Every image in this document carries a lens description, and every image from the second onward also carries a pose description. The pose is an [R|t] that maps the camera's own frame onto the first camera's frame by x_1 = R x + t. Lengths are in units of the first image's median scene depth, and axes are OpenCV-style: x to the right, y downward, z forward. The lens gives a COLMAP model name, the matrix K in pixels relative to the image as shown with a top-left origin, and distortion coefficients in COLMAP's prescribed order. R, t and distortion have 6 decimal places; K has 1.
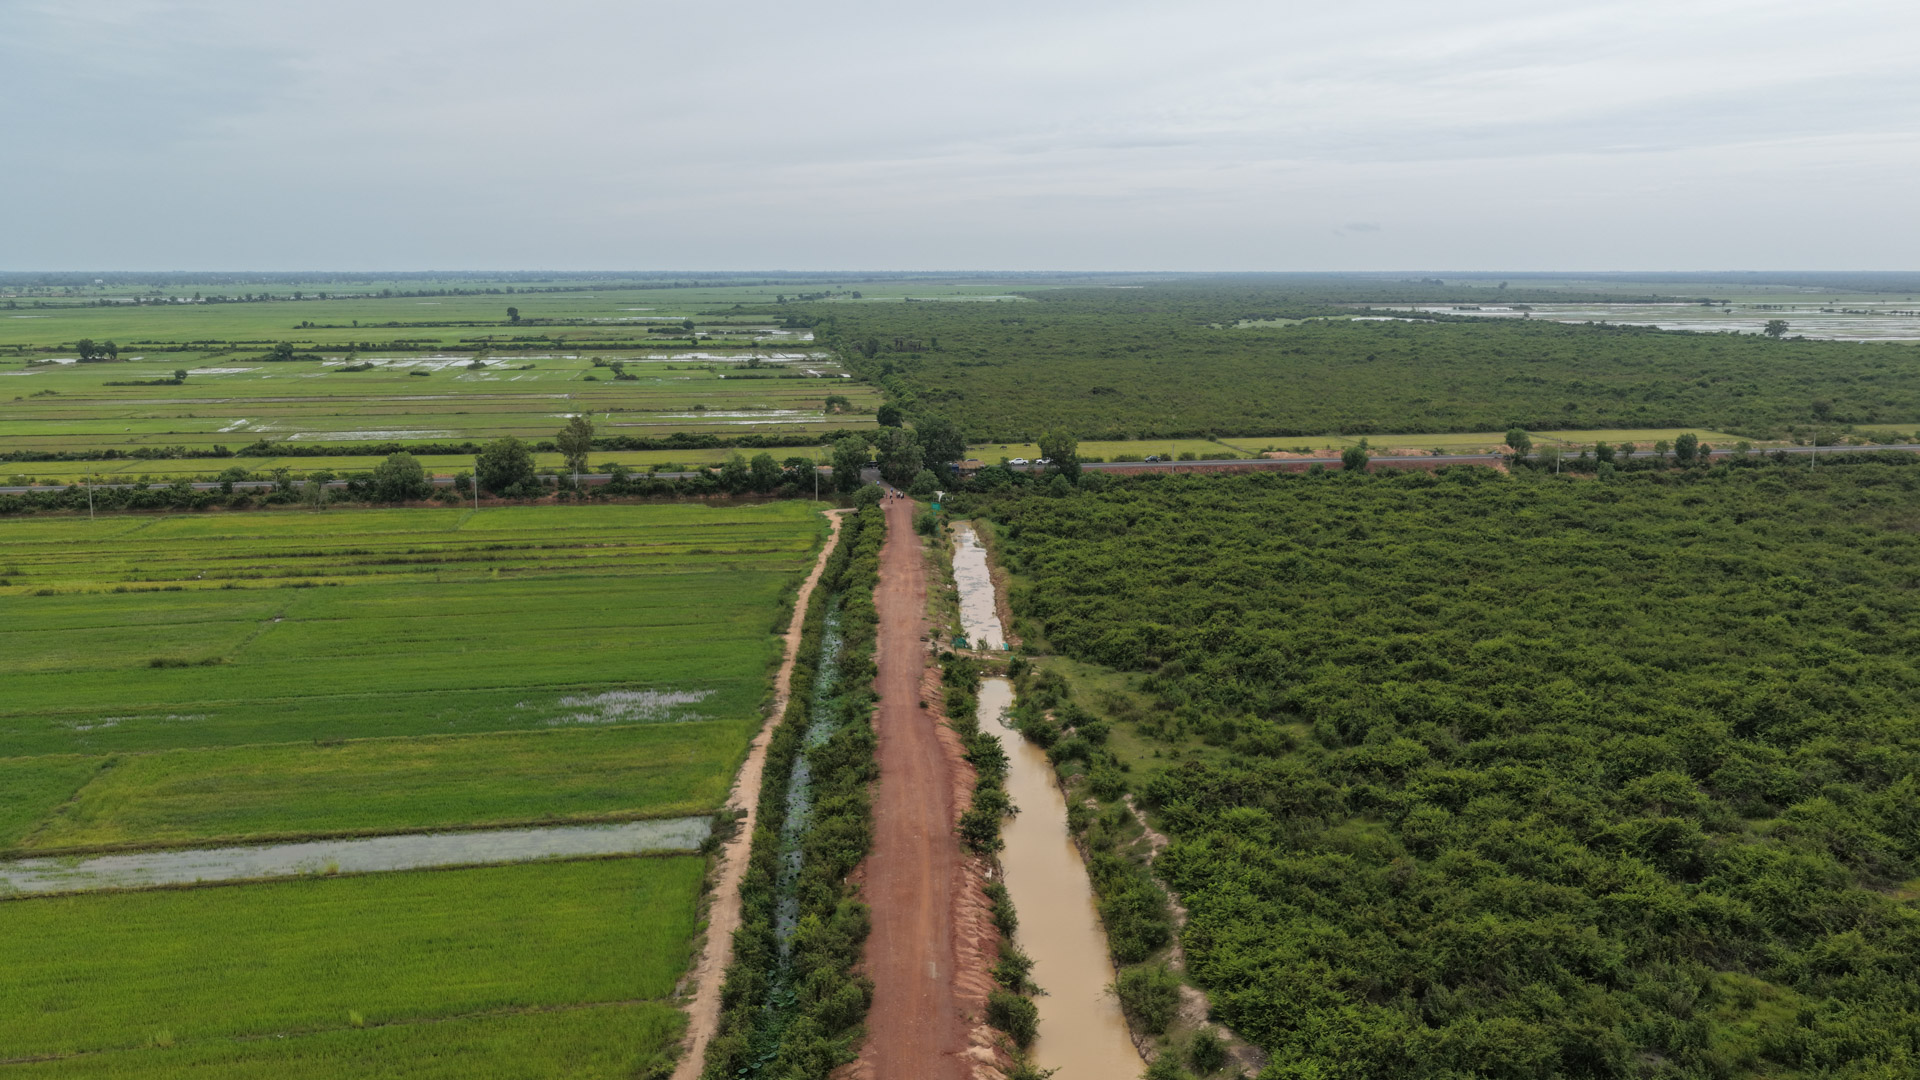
lens RADIAL K [[1606.2, 0, 959.9], [0, 1606.2, 540.2], [0, 0, 1]] dist [-0.007488, 0.035150]
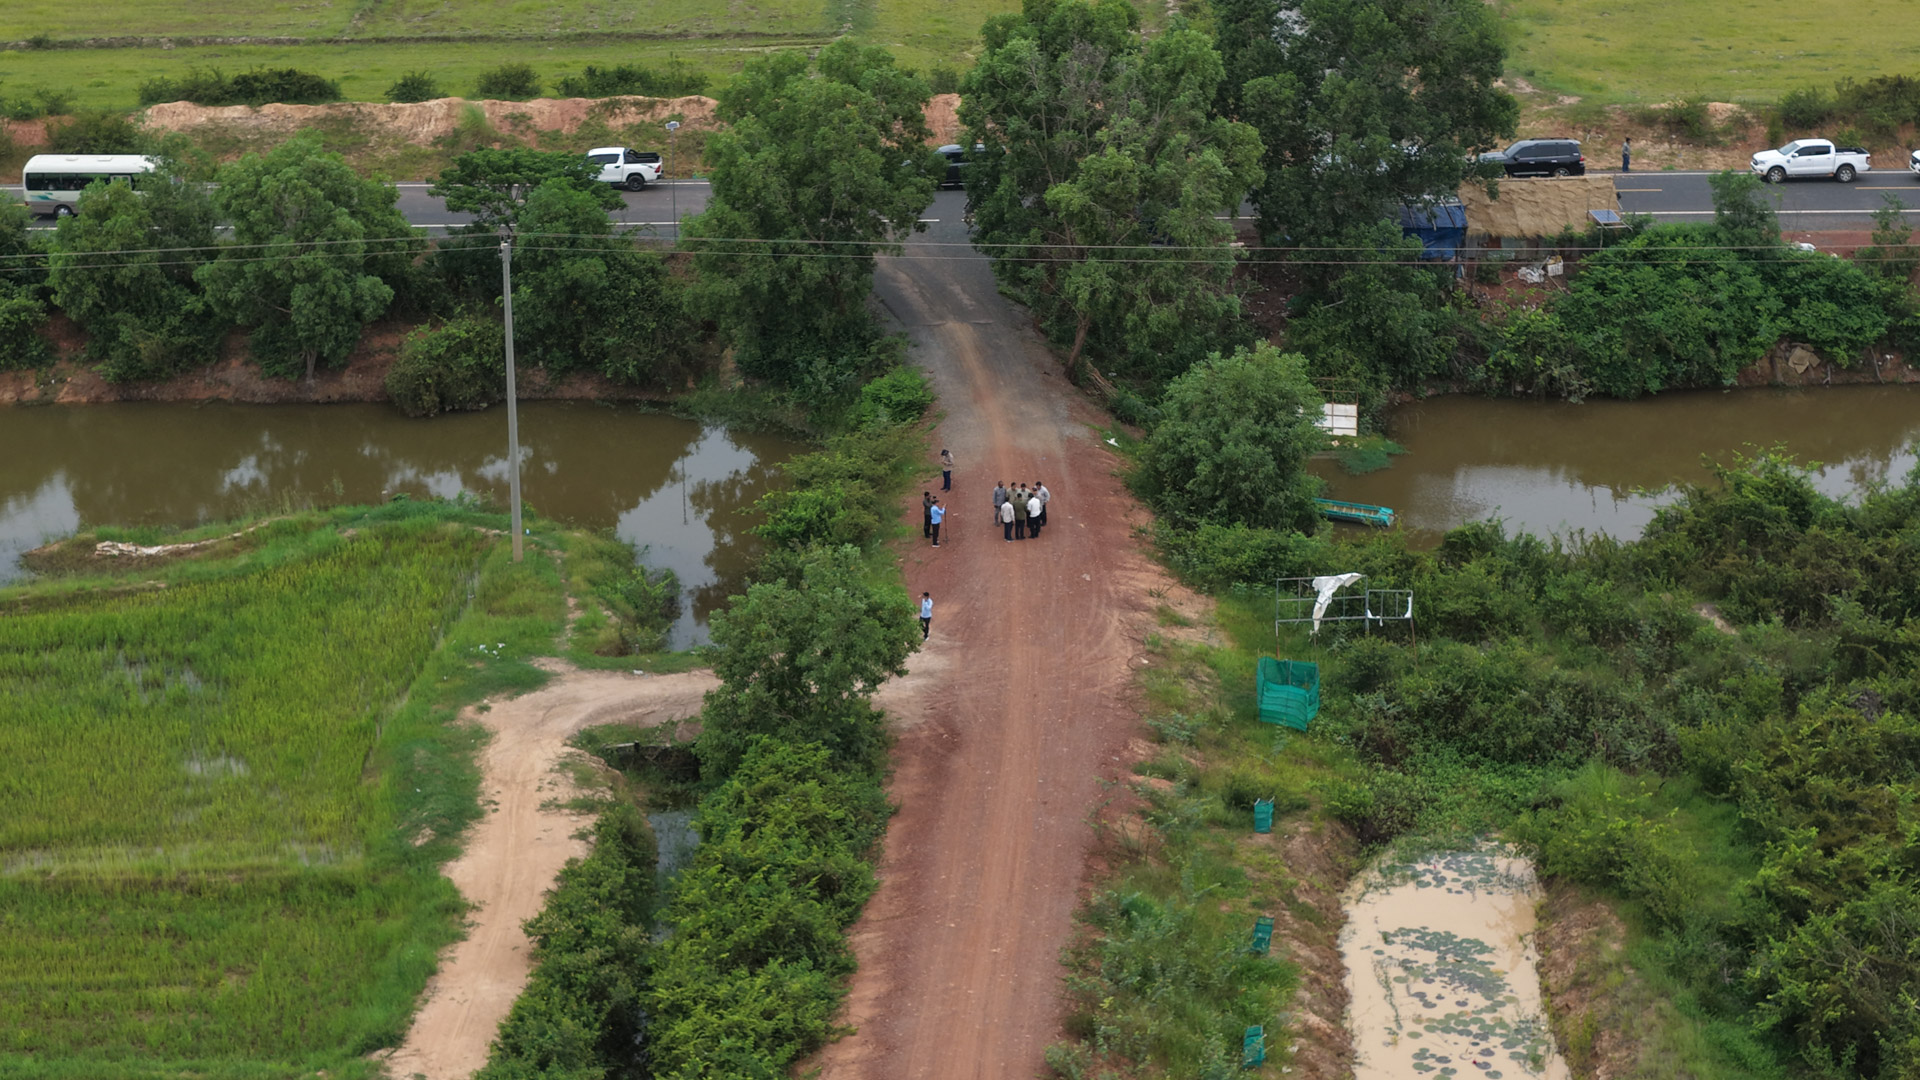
lens RADIAL K [[1606.2, 0, 959.8], [0, 1606.2, 539.4], [0, 0, 1]] dist [-0.007488, 0.035150]
pose [[0.981410, 0.118497, -0.150974, -0.024005], [-0.030545, 0.873047, 0.486679, -0.098612], [0.189477, -0.473020, 0.860436, 0.843359]]
